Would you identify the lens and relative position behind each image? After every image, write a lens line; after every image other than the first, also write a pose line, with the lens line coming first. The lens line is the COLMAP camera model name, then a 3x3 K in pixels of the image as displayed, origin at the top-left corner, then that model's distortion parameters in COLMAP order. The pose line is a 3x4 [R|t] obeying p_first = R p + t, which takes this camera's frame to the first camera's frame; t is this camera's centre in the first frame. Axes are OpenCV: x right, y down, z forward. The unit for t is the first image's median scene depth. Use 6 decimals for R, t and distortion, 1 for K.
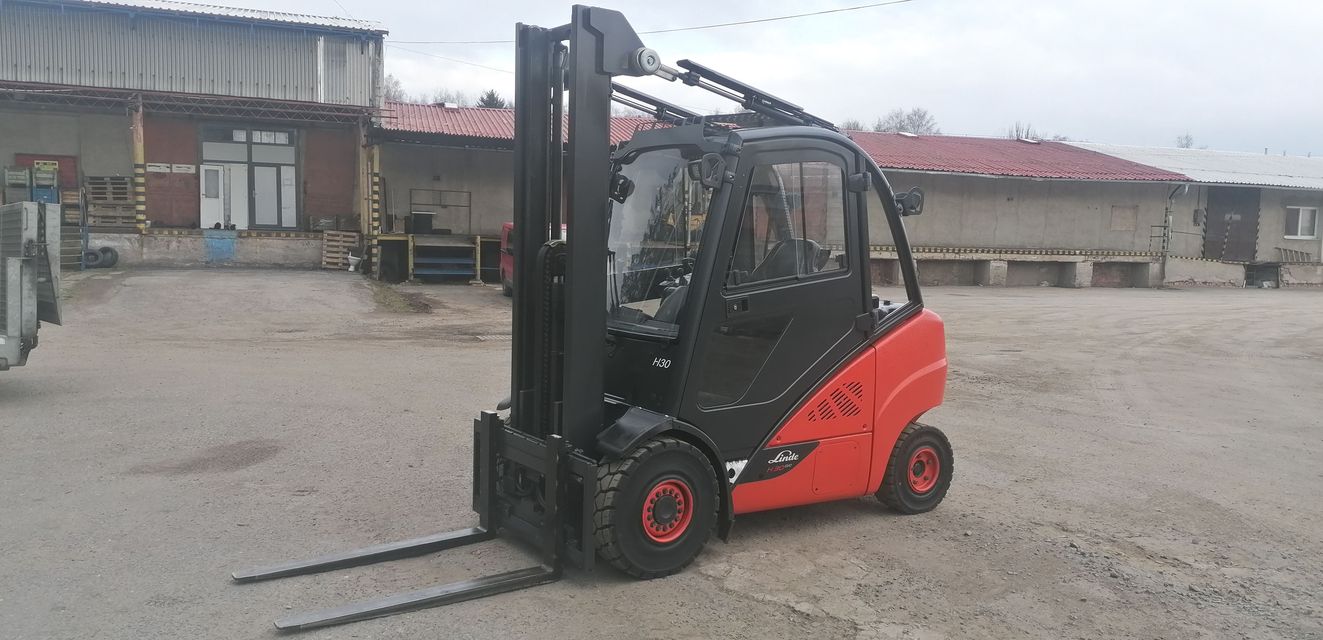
lens RADIAL K [[1012.1, 0, 661.3], [0, 1012.1, 319.5], [0, 0, 1]] dist [0.079126, -0.010611]
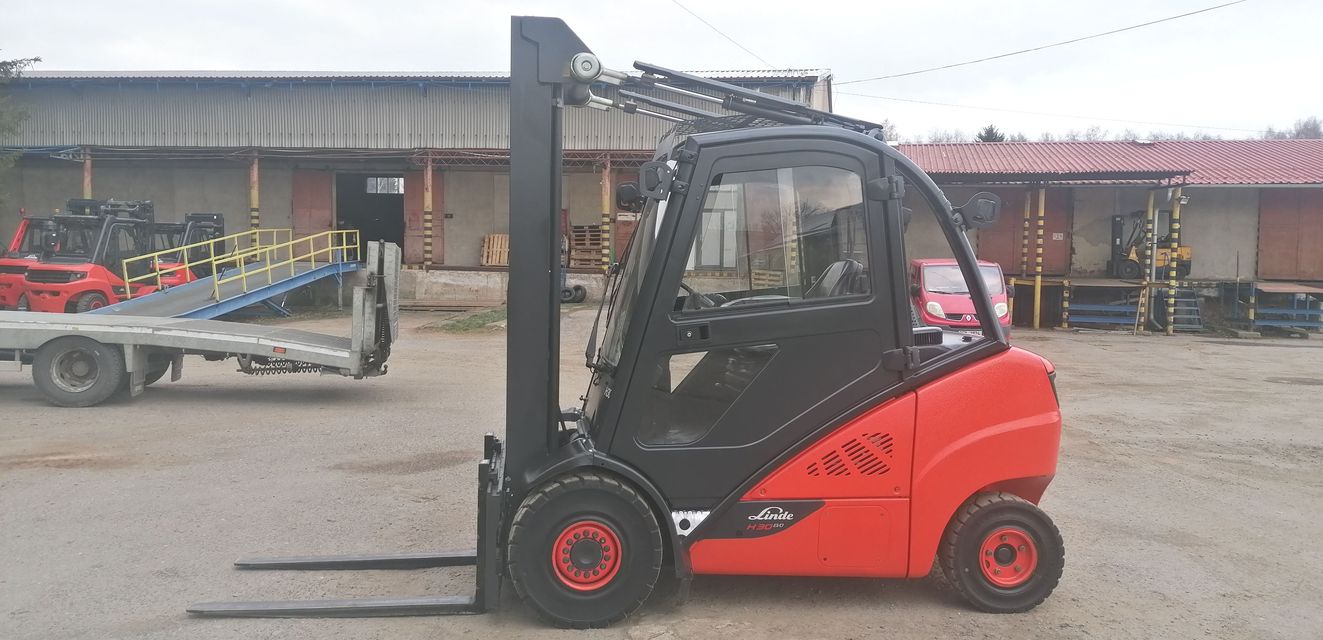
lens RADIAL K [[1012.1, 0, 660.7], [0, 1012.1, 319.2], [0, 0, 1]] dist [0.079126, -0.010611]
pose [[0.869800, 0.019738, -0.493010, 0.440786], [-0.040658, 0.998669, -0.031750, 0.003398], [0.491727, 0.047661, 0.869444, 0.202806]]
